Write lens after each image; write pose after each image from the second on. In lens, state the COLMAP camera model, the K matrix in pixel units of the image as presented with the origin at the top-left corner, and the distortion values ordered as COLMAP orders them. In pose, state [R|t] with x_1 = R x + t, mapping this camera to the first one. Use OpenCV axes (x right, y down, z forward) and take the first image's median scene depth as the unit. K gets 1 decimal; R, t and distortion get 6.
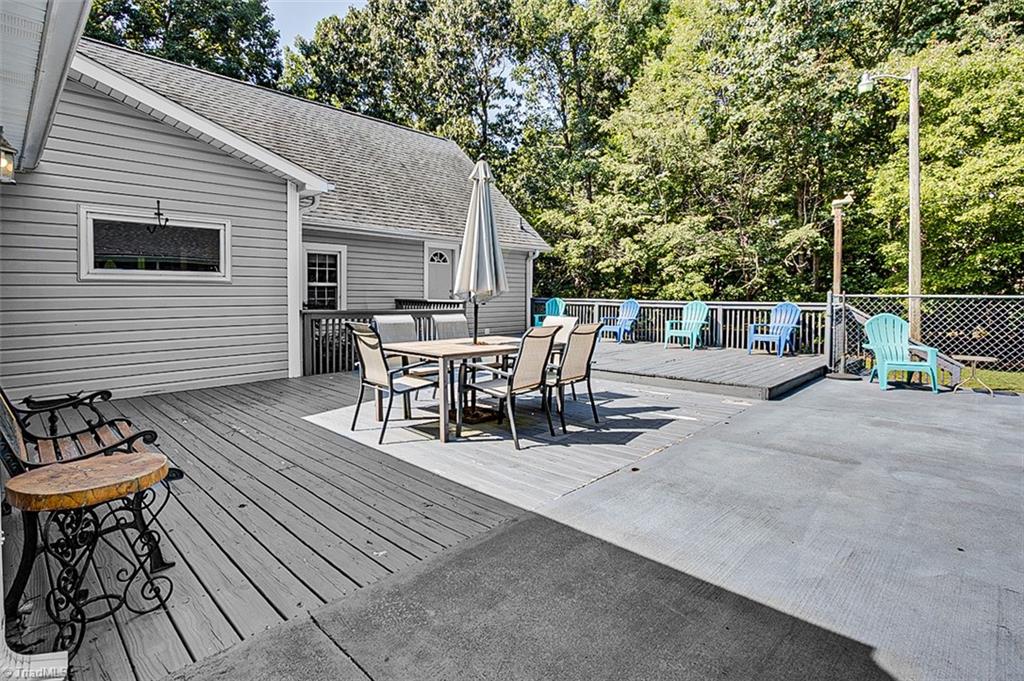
lens RADIAL K [[501.8, 0, 507.6], [0, 501.8, 308.0], [0, 0, 1]] dist [-0.019691, 0.004677]
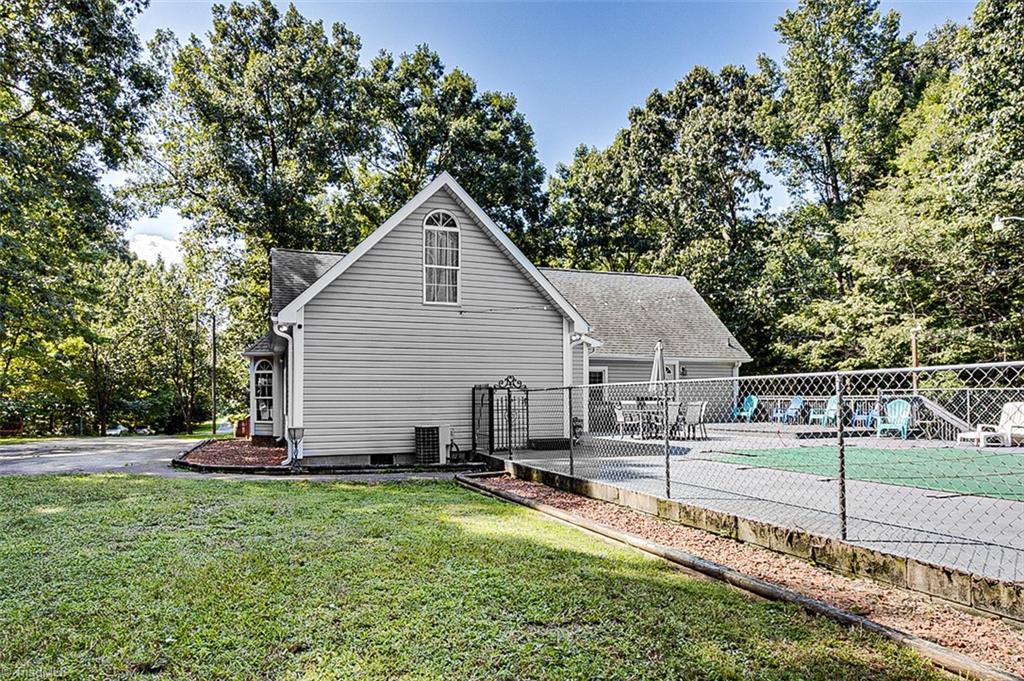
lens RADIAL K [[651.0, 0, 510.9], [0, 651.0, 393.8], [0, 0, 1]] dist [-0.008632, 0.002961]
pose [[0.901777, -0.015393, -0.431927, 0.148720], [-0.000223, 0.999349, -0.036080, 0.022654], [0.432201, 0.032632, 0.901186, -0.502339]]
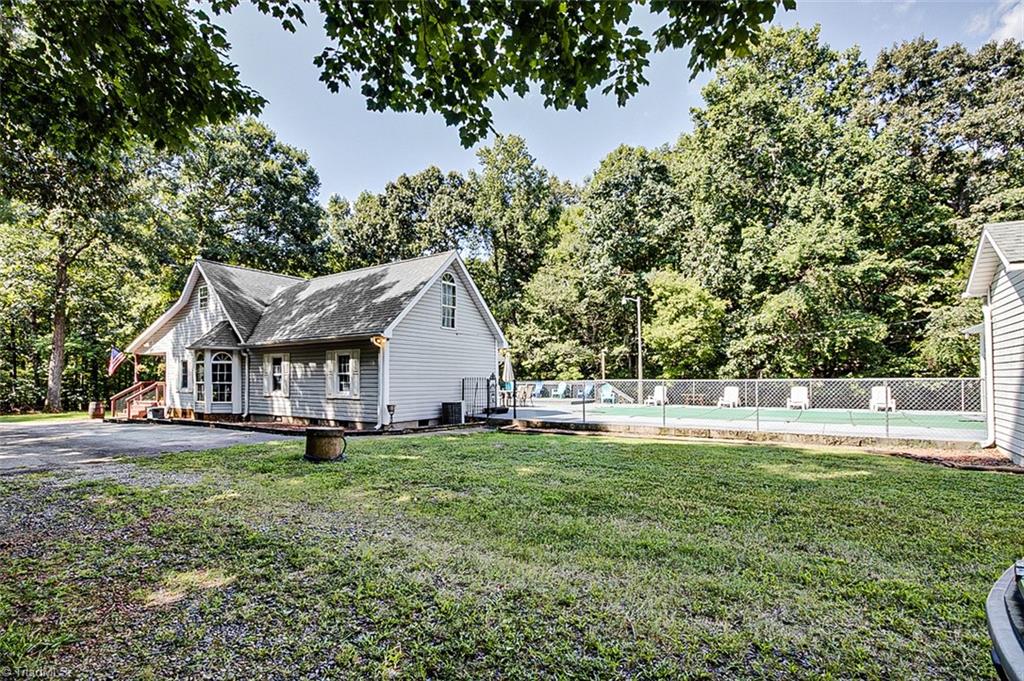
lens RADIAL K [[484.4, 0, 502.9], [0, 484.4, 370.1], [0, 0, 1]] dist [-0.004661, -0.000717]
pose [[0.987067, -0.005132, 0.160223, -0.170886], [0.012505, 0.998907, -0.045042, 0.017500], [-0.159817, 0.046464, 0.986053, -0.715846]]
